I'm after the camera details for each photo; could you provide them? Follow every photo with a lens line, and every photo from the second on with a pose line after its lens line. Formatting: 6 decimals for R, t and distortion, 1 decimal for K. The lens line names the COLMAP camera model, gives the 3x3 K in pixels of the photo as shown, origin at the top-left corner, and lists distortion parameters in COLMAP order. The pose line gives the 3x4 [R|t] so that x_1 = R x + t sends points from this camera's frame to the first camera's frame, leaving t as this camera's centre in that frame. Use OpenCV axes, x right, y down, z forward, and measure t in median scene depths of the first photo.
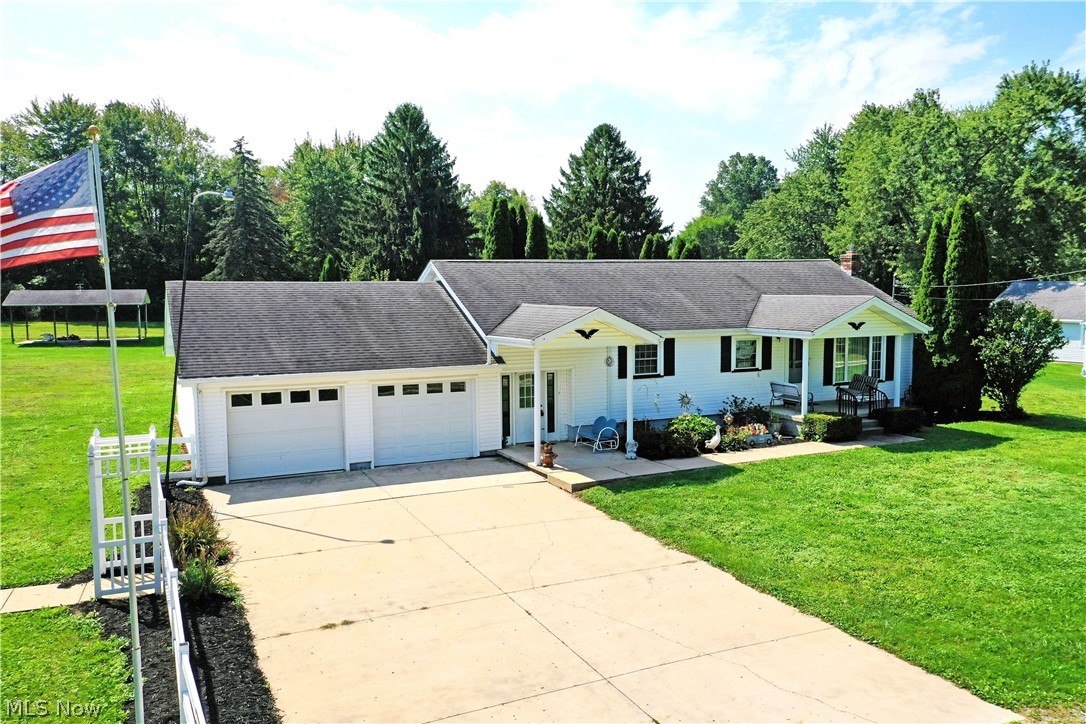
lens RADIAL K [[864.8, 0, 539.1], [0, 864.8, 361.2], [0, 0, 1]] dist [0.022599, 0.000254]
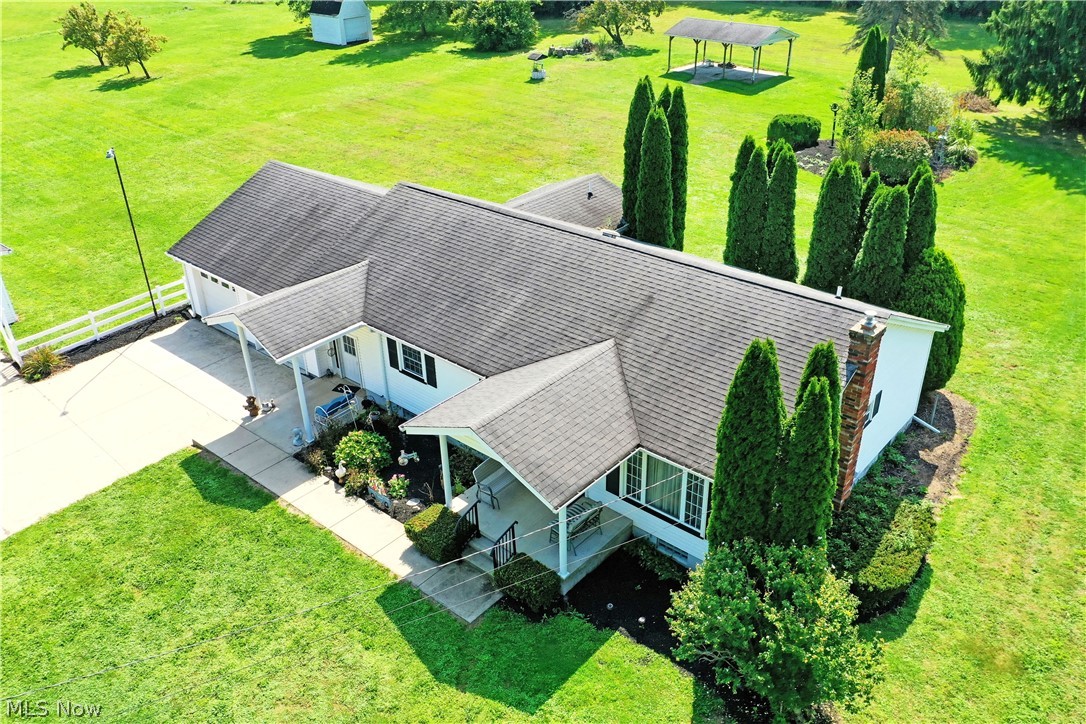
lens RADIAL K [[864.8, 0, 539.1], [0, 864.8, 361.2], [0, 0, 1]] dist [0.022599, 0.000254]
pose [[0.411027, 0.447131, -0.794437, 0.985649], [-0.063906, 0.883442, 0.464161, -0.475874], [0.909380, -0.140014, 0.391693, 0.795241]]
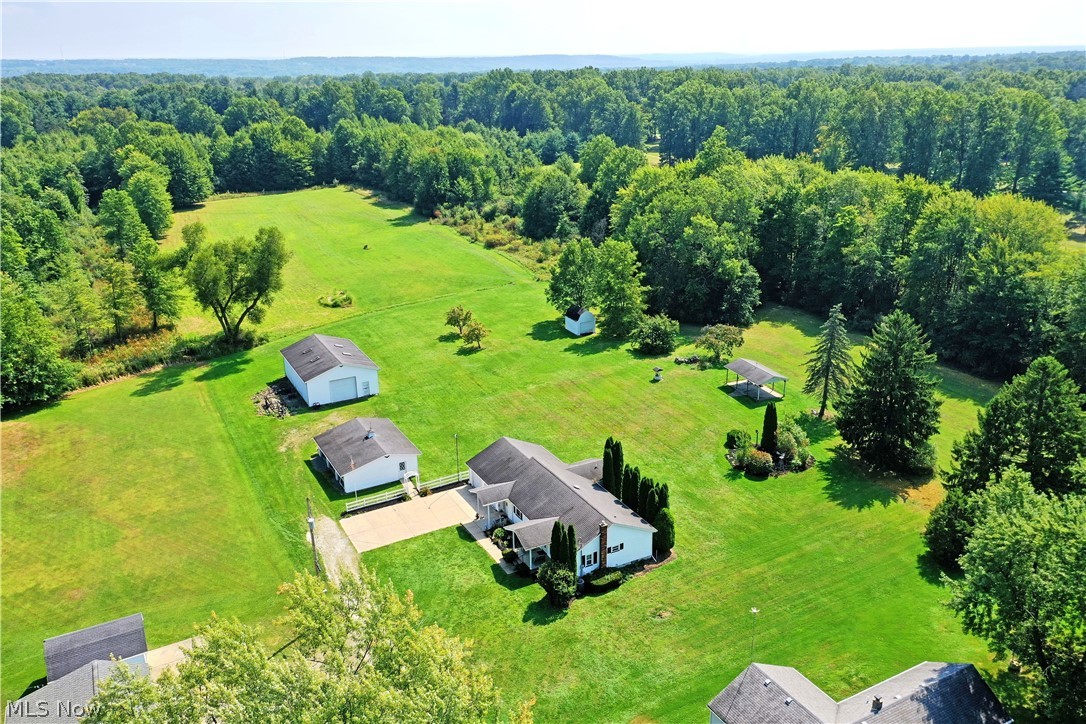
lens RADIAL K [[864.8, 0, 539.1], [0, 864.8, 361.2], [0, 0, 1]] dist [0.022599, 0.000254]
pose [[0.058073, 0.343846, -0.937229, 3.349908], [-0.078682, 0.937469, 0.339059, -1.850164], [0.995207, 0.054053, 0.081496, 0.808497]]
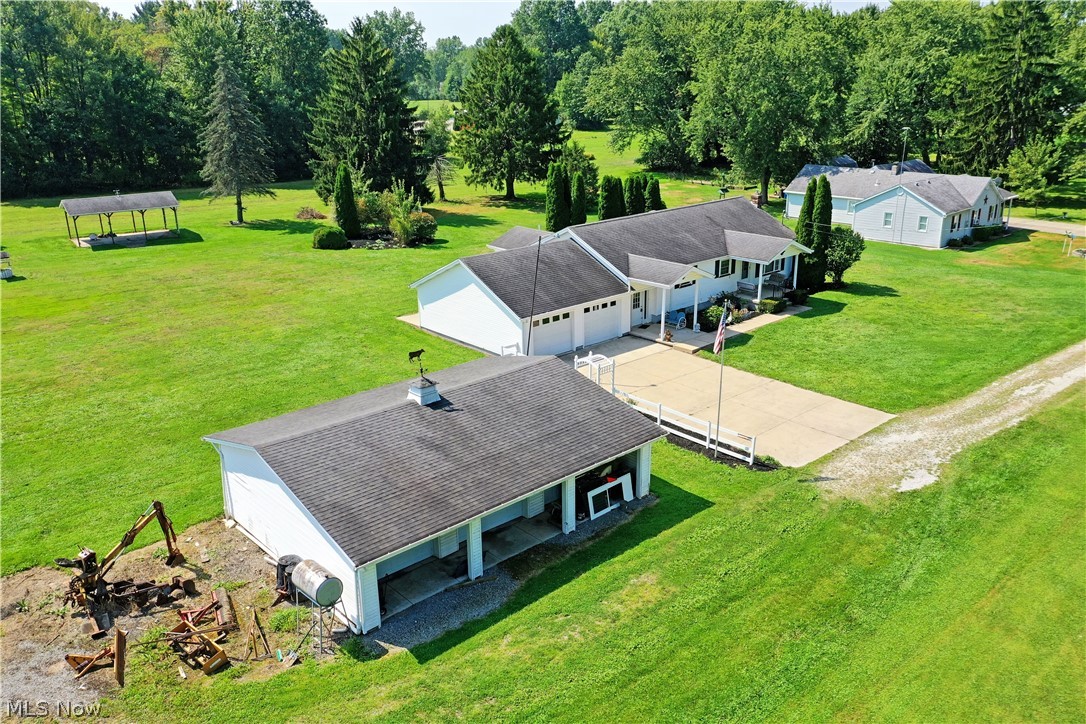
lens RADIAL K [[864.8, 0, 539.1], [0, 864.8, 361.2], [0, 0, 1]] dist [0.022599, 0.000254]
pose [[0.958526, -0.098953, 0.267274, -0.772602], [0.033561, 0.970456, 0.238934, -0.311147], [-0.283021, -0.220055, 0.933528, -0.813353]]
